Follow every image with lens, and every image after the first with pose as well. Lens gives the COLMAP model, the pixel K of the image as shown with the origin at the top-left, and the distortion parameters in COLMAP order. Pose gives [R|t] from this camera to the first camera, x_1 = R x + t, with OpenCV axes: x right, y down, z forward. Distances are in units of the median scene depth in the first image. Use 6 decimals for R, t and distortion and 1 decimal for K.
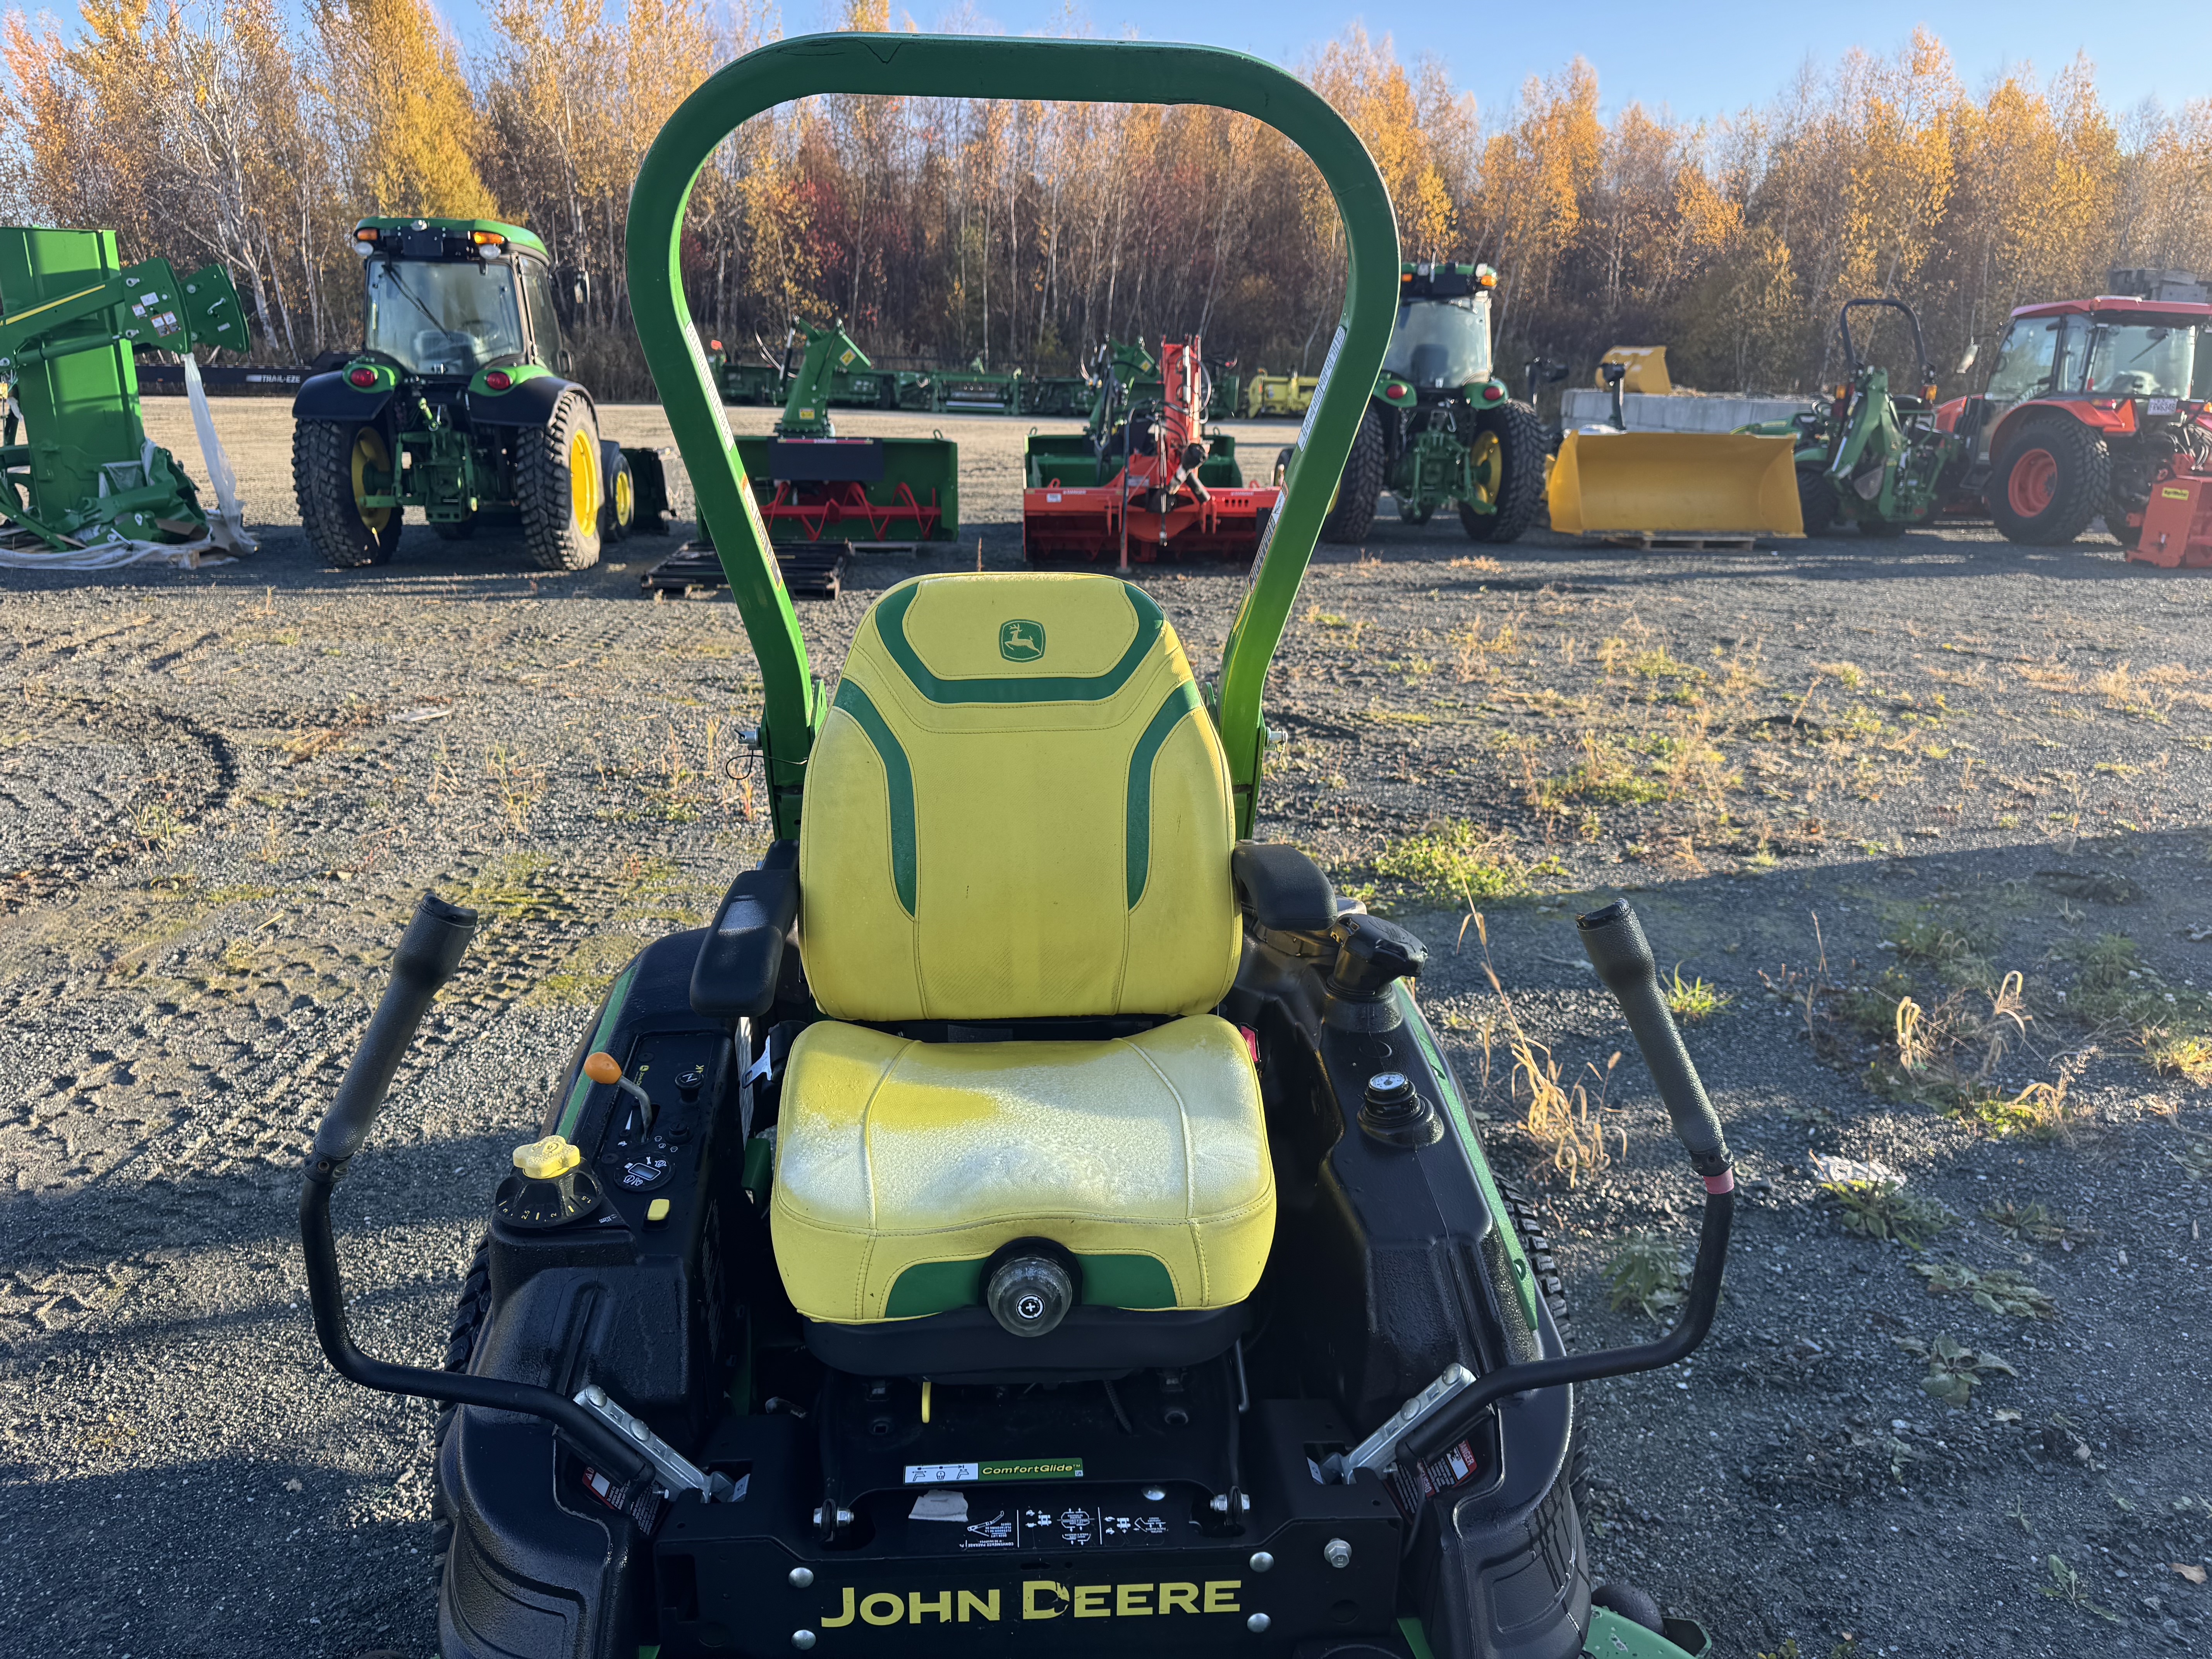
lens RADIAL K [[1563.2, 0, 1100.0], [0, 1563.2, 910.4], [0, 0, 1]] dist [0.003057, -0.018724]
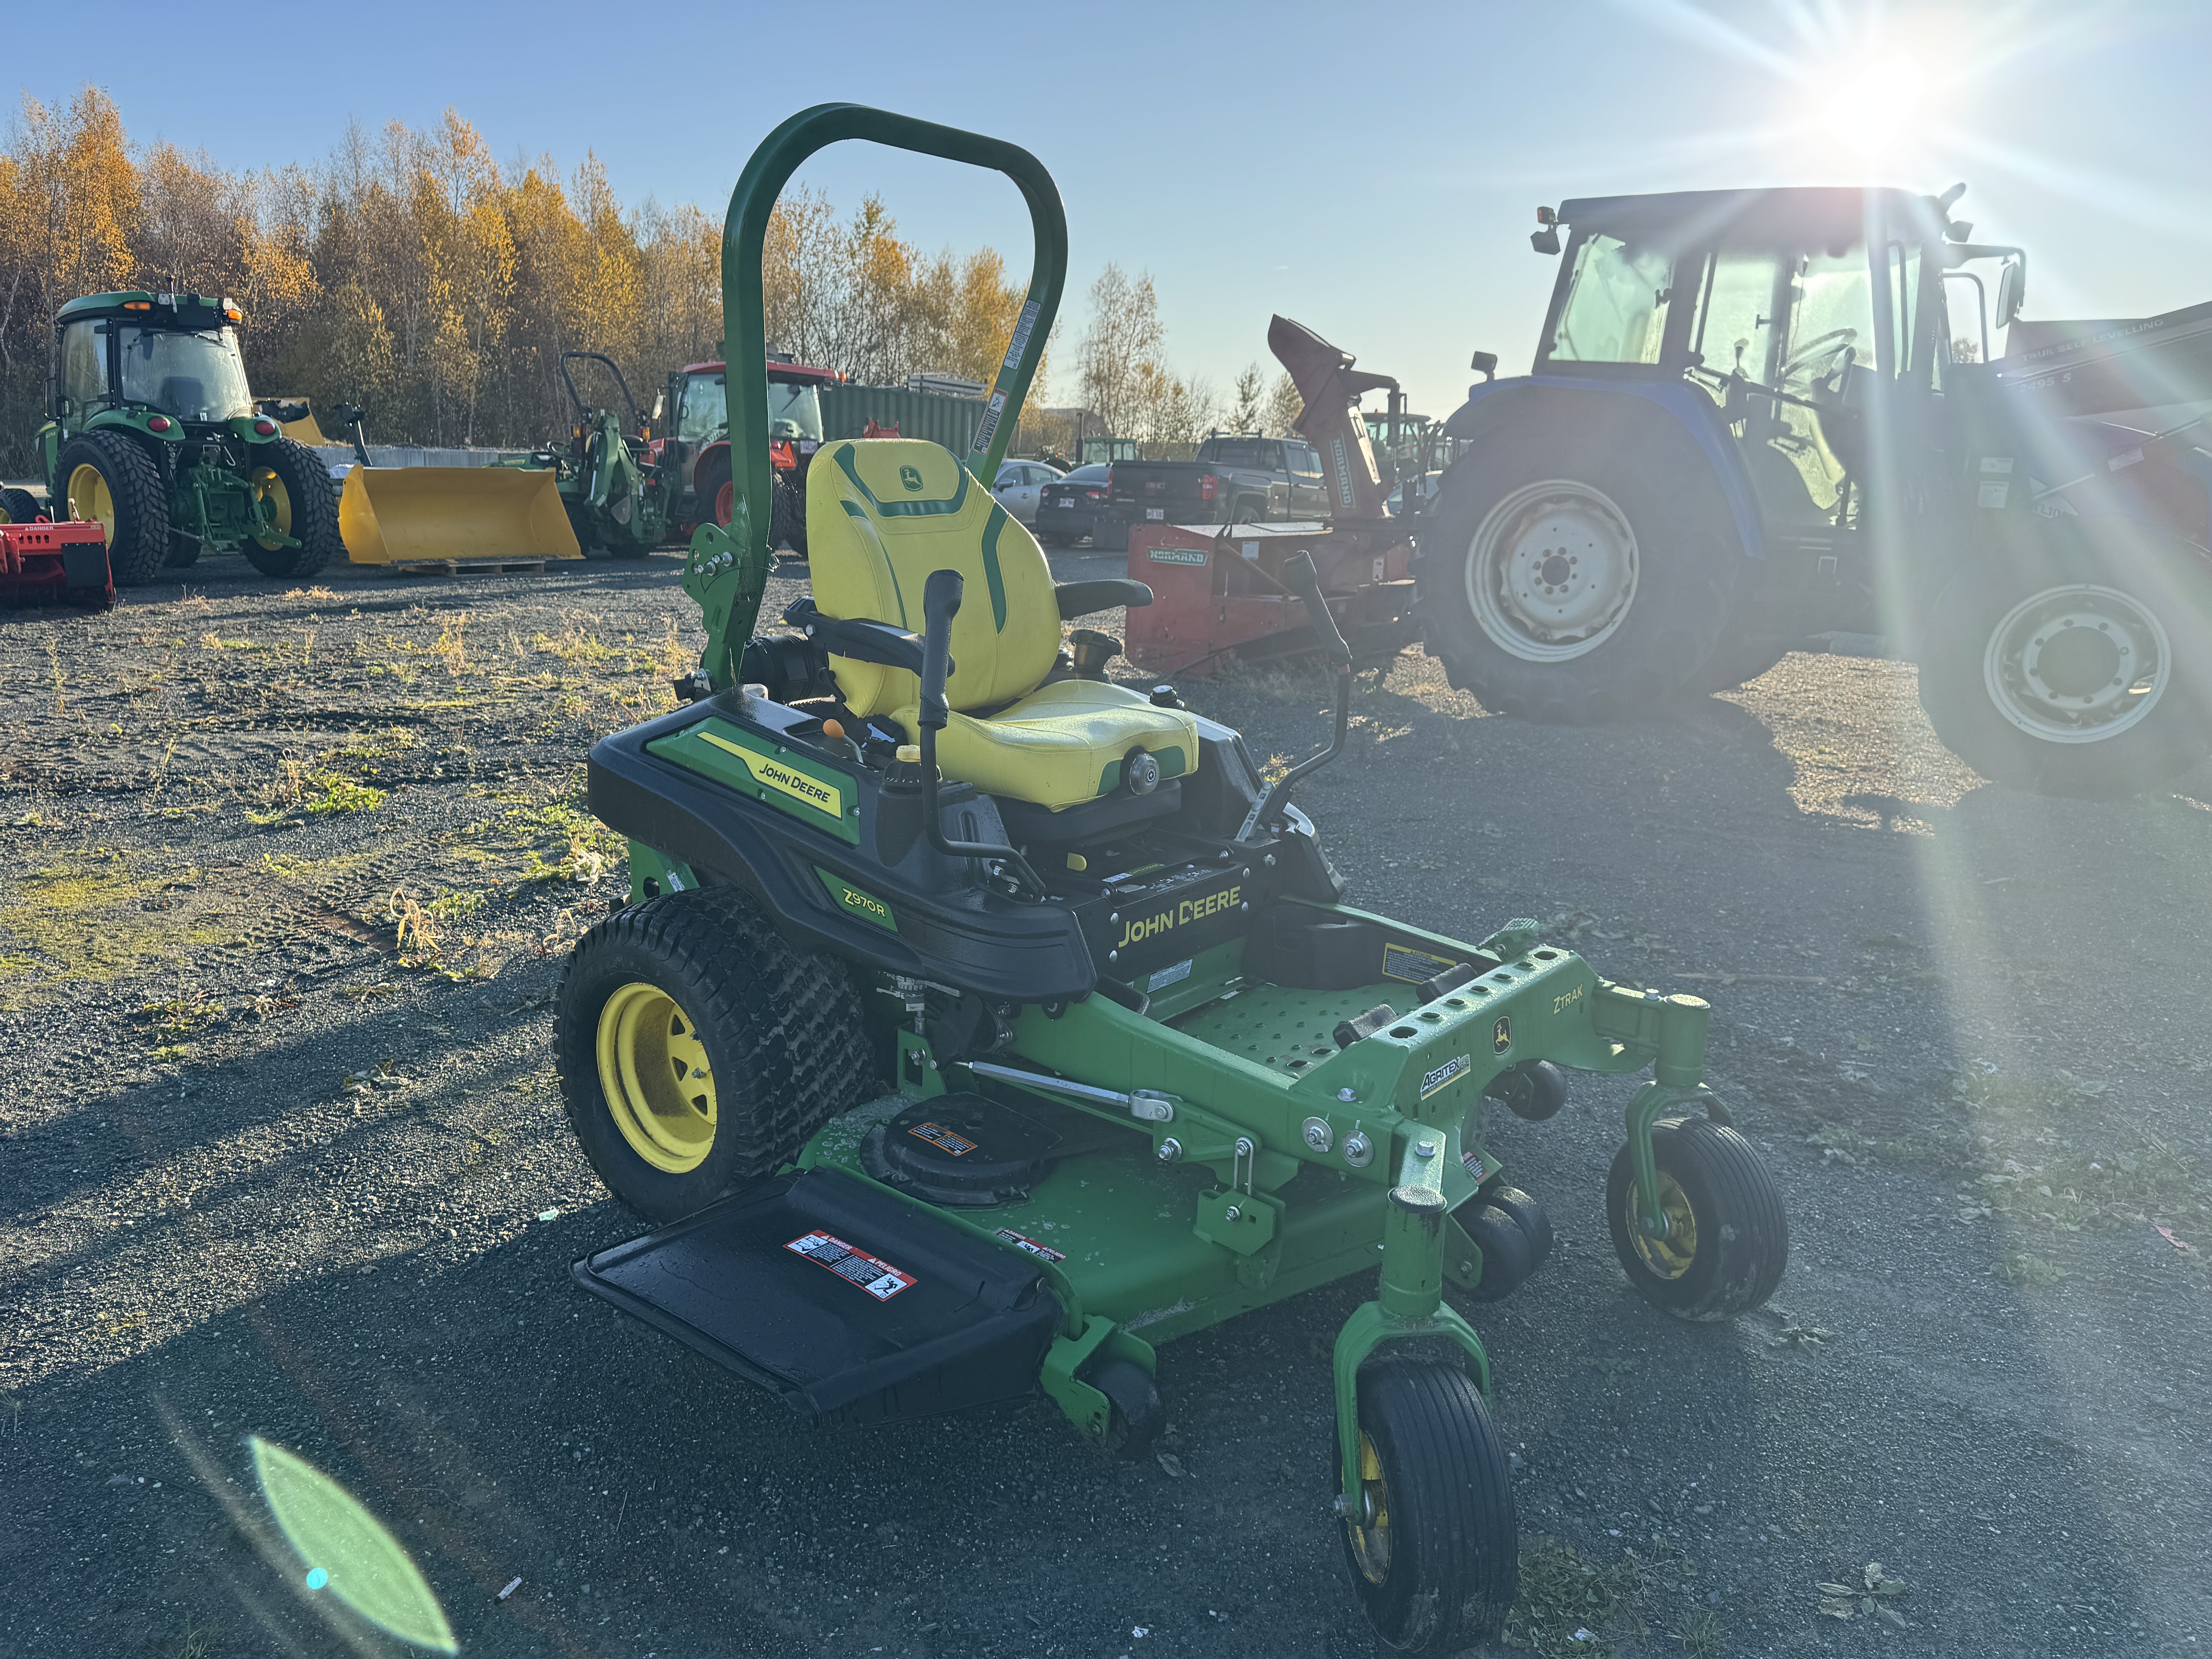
lens RADIAL K [[1515.6, 0, 1105.5], [0, 1515.6, 935.9], [0, 0, 1]] dist [0.037374, -0.047577]
pose [[0.672806, -0.218930, 0.706683, -0.143021], [0.229105, 0.969912, 0.082356, 0.026646], [-0.703450, 0.106495, 0.702721, -0.030286]]
